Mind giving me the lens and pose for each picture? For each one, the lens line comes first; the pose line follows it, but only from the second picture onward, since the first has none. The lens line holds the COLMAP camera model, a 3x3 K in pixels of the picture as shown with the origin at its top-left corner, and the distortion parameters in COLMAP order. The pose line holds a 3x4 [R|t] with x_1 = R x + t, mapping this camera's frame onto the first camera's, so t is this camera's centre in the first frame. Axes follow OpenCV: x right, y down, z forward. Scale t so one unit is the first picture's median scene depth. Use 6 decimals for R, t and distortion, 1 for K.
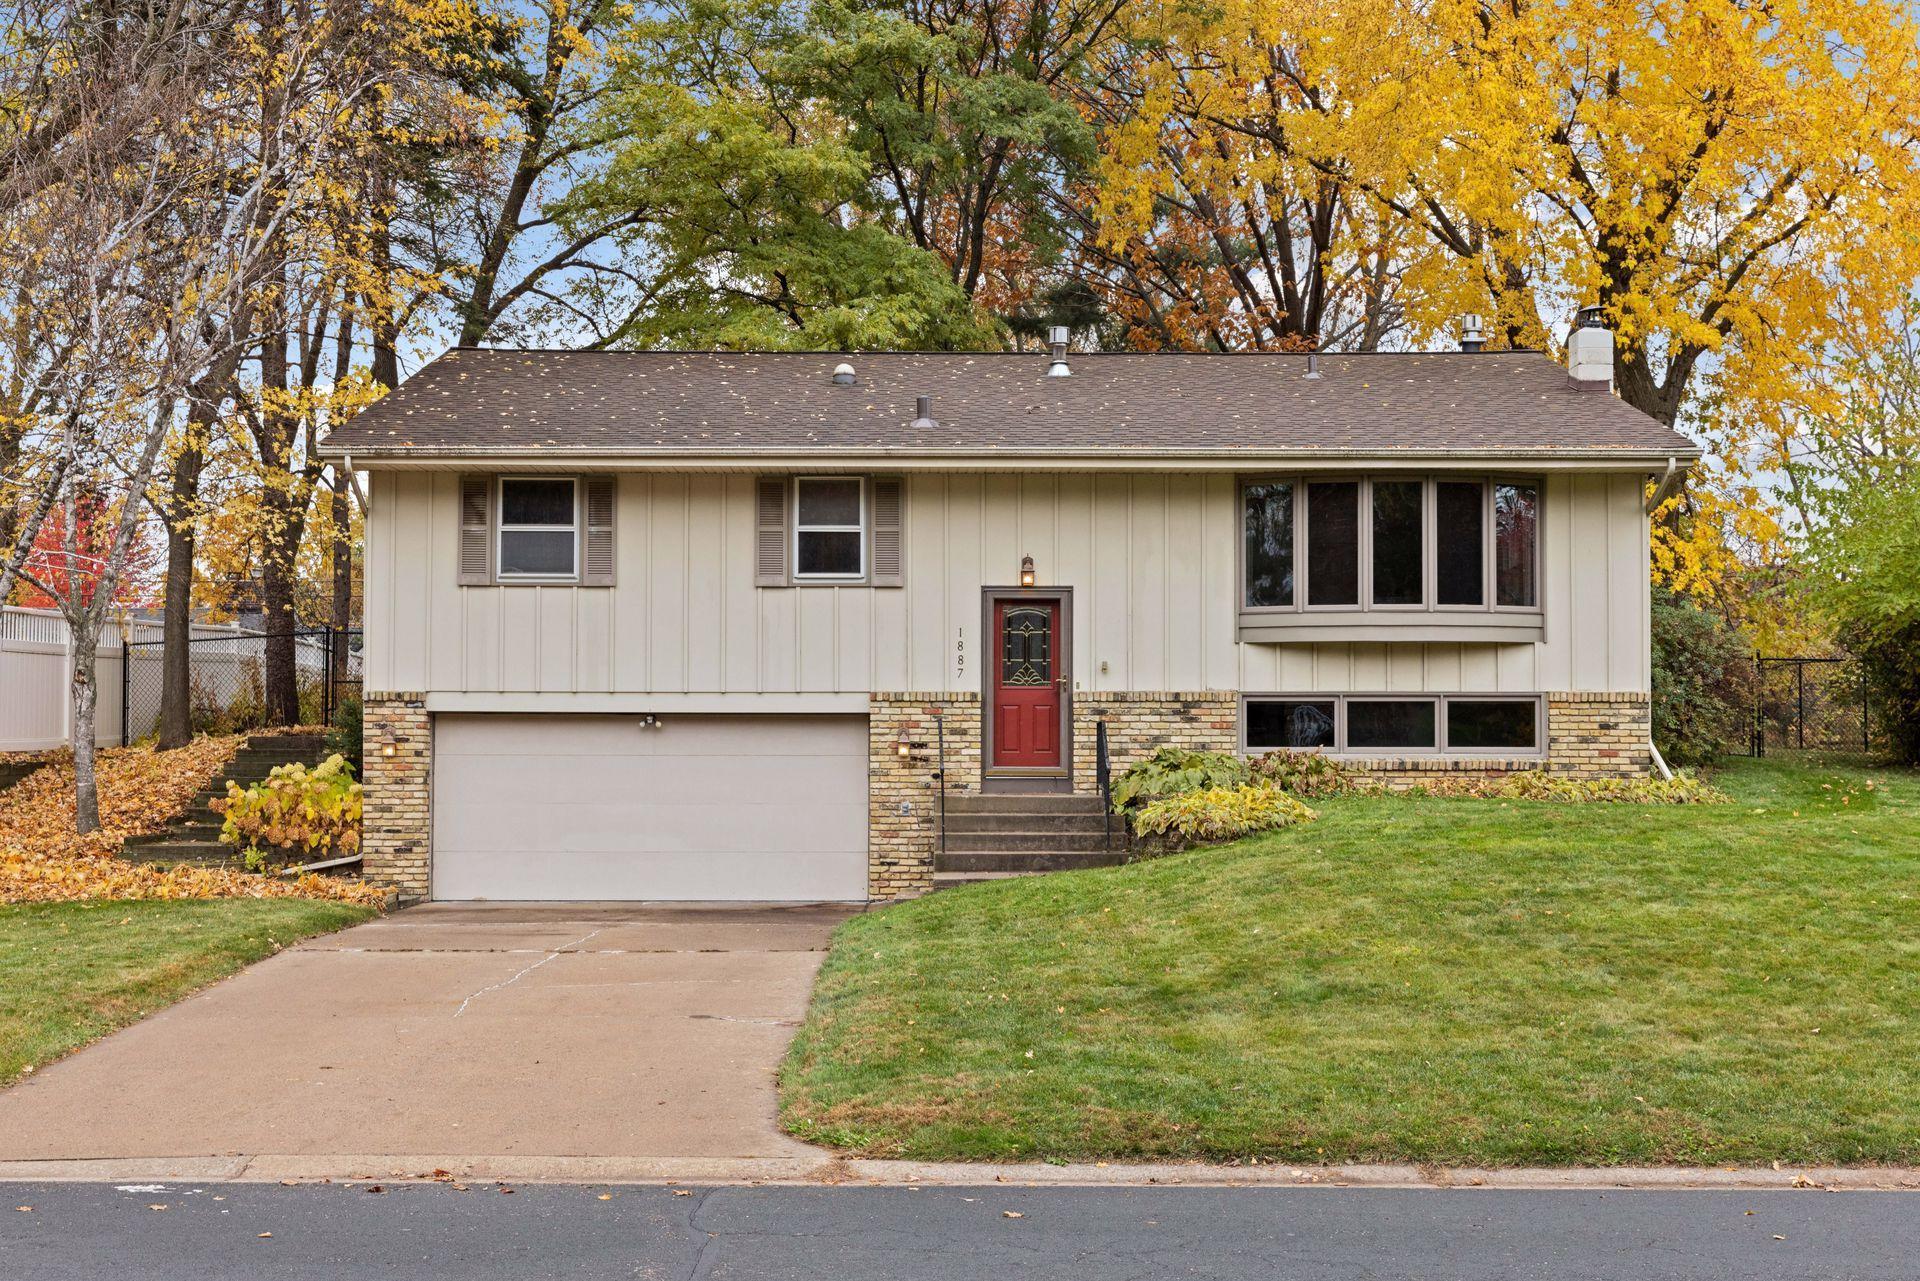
lens RADIAL K [[2353.0, 0, 931.7], [0, 2353.0, 674.5], [0, 0, 1]] dist [-0.018202, 0.000000]
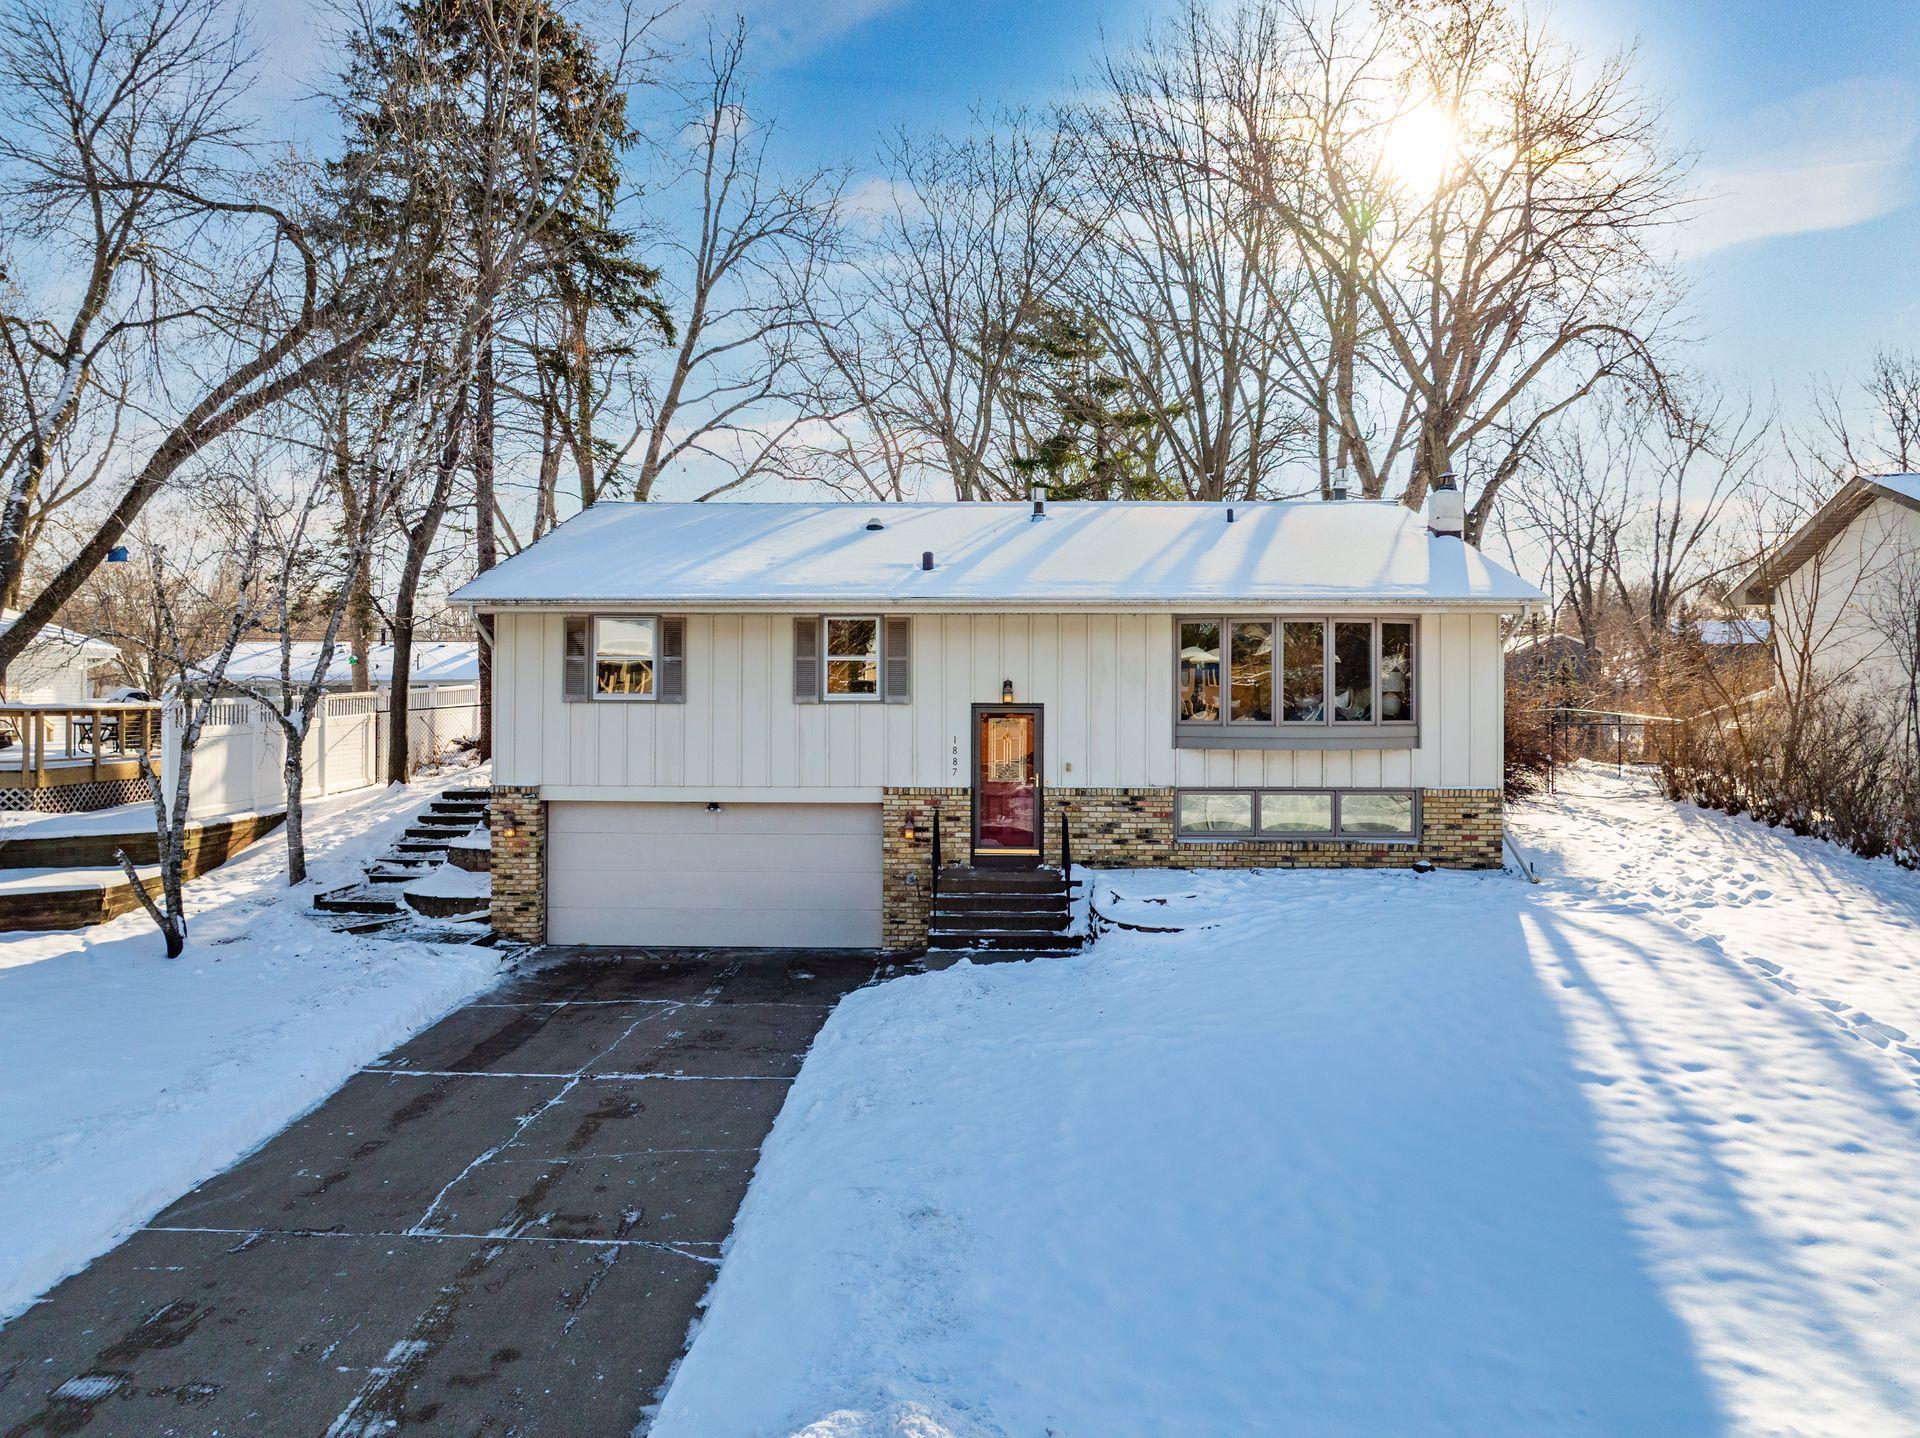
lens RADIAL K [[1377.7, 0, 935.0], [0, 1377.7, 686.9], [0, 0, 1]] dist [-0.044646, 0.013700]
pose [[0.999390, -0.000347, -0.034924, 0.027648], [0.001177, 0.999717, 0.023766, -0.064351], [0.034905, -0.023792, 0.999107, 0.260211]]
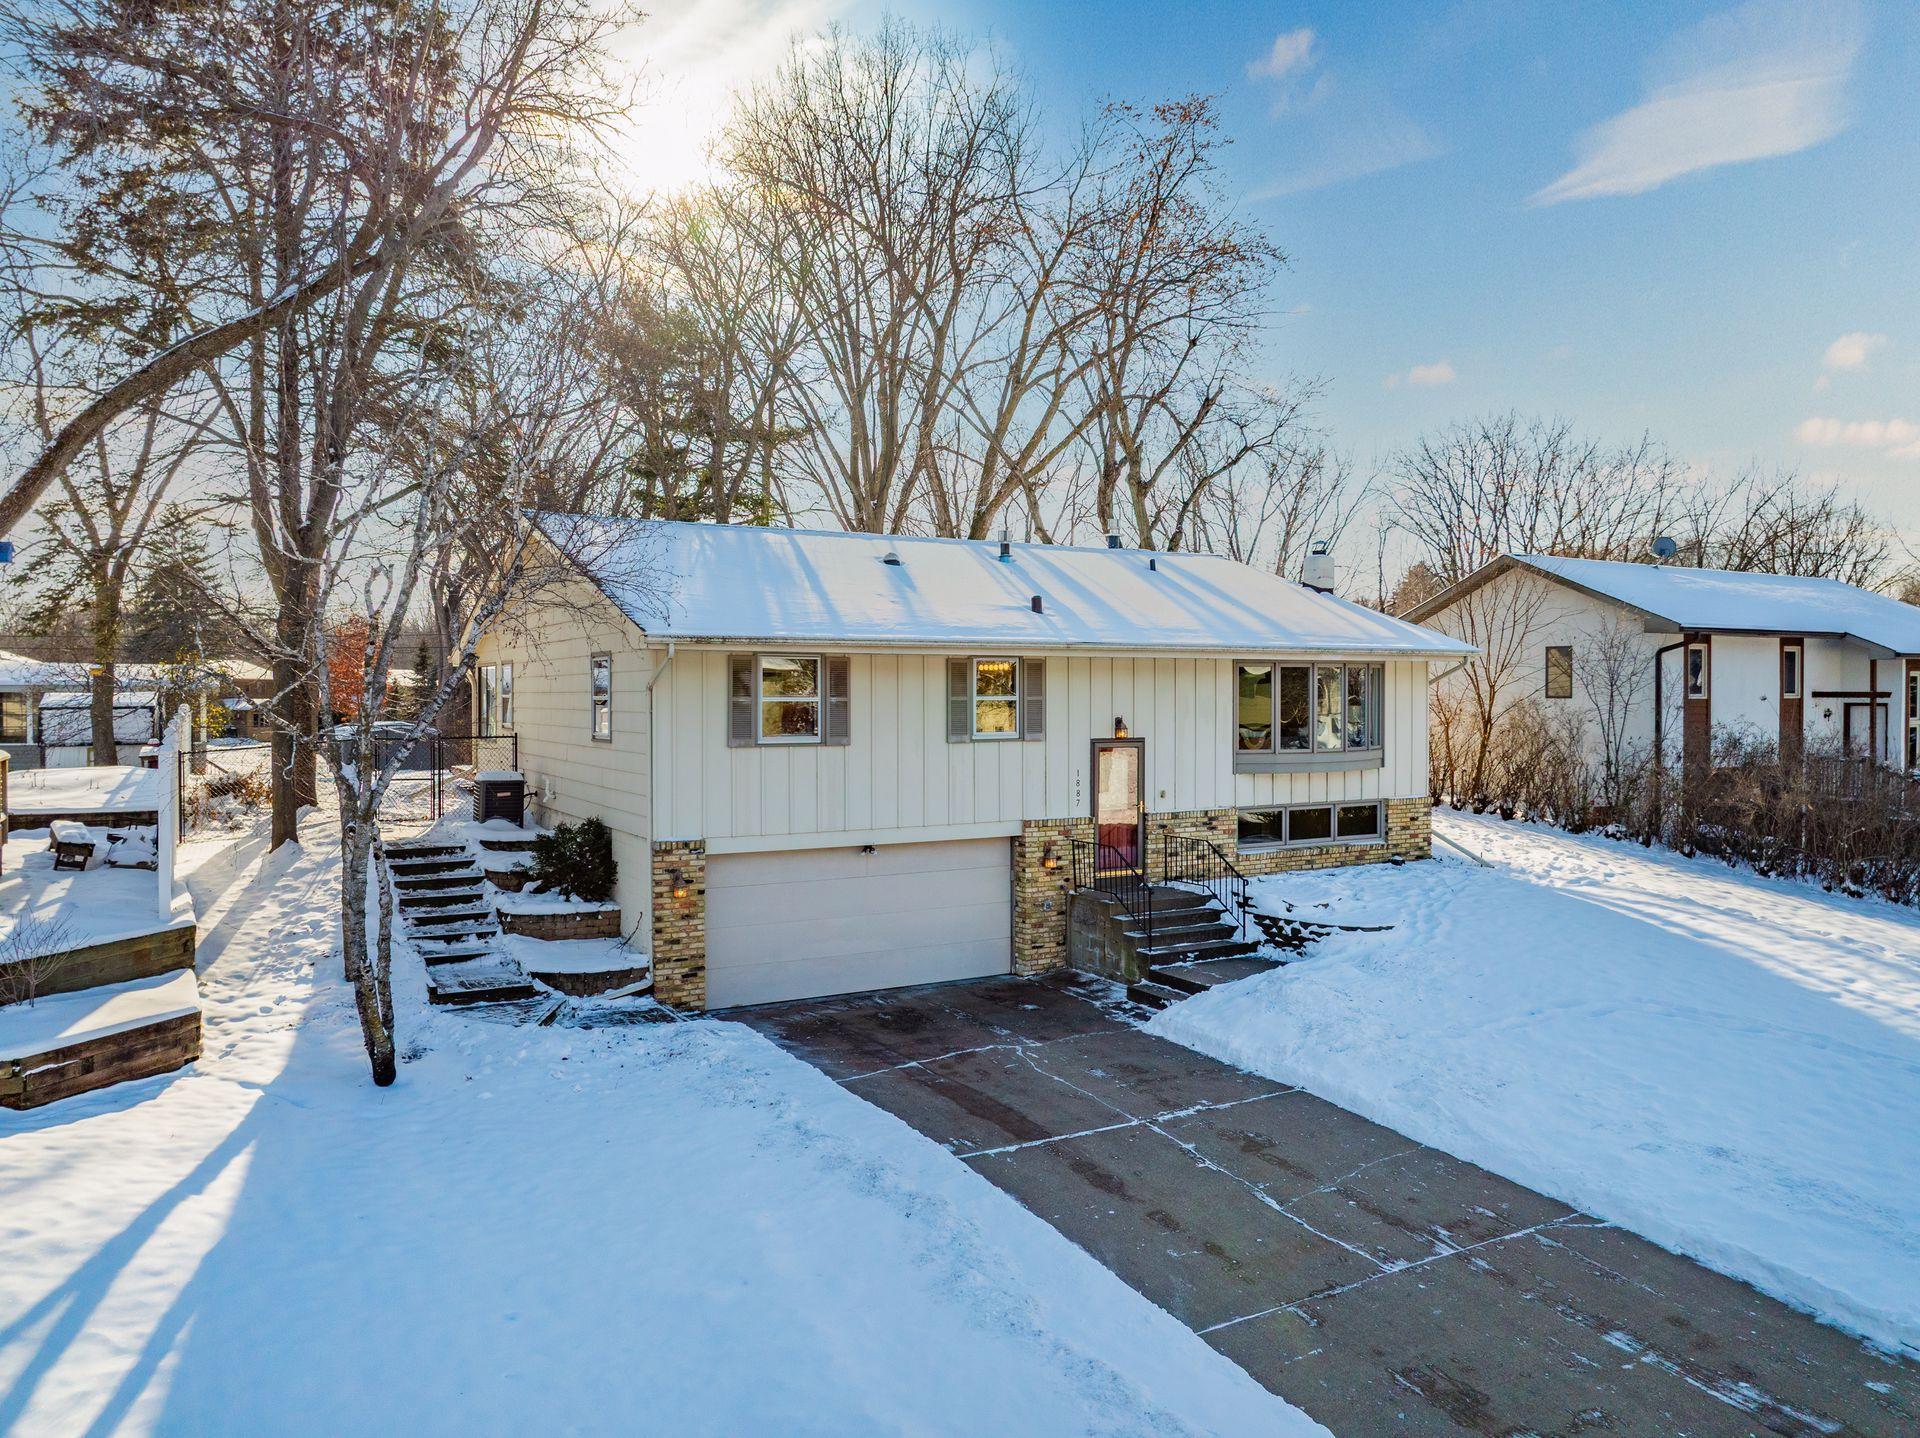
lens RADIAL K [[1377.7, 0, 949.4], [0, 1377.7, 701.2], [0, 0, 1]] dist [-0.044646, 0.013700]
pose [[0.867961, -0.007288, 0.496578, -0.450700], [-0.011541, 0.999326, 0.034839, -0.086974], [-0.496497, -0.035970, 0.867293, 0.347174]]
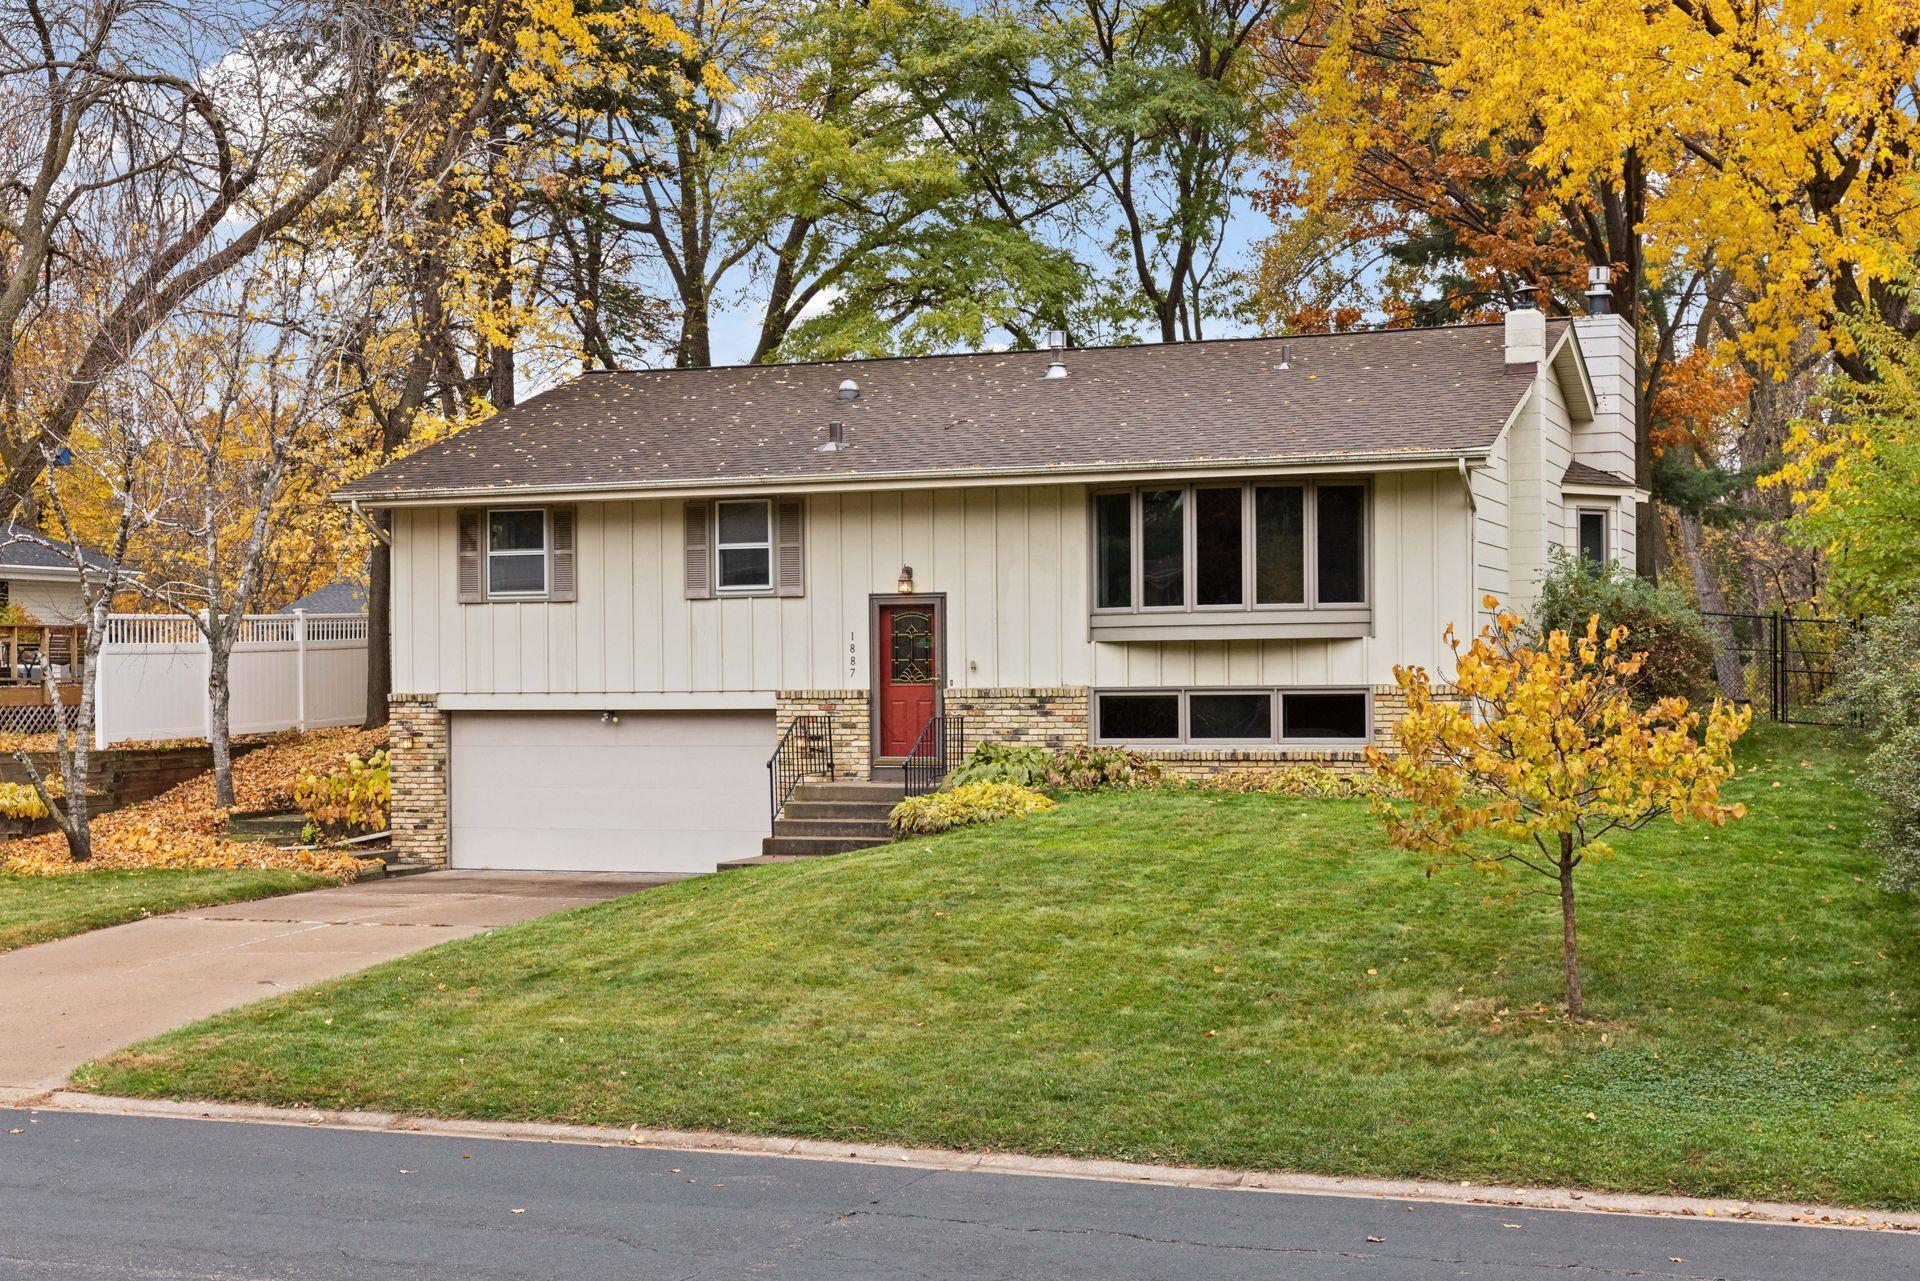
lens RADIAL K [[2591.3, 0, 940.4], [0, 2591.3, 654.8], [0, 0, 1]] dist [0.014723, 0.000000]
pose [[0.937945, -0.013714, -0.346513, 0.478992], [0.025289, 0.999262, 0.028905, -0.043779], [0.345861, -0.035874, 0.937600, -0.138798]]
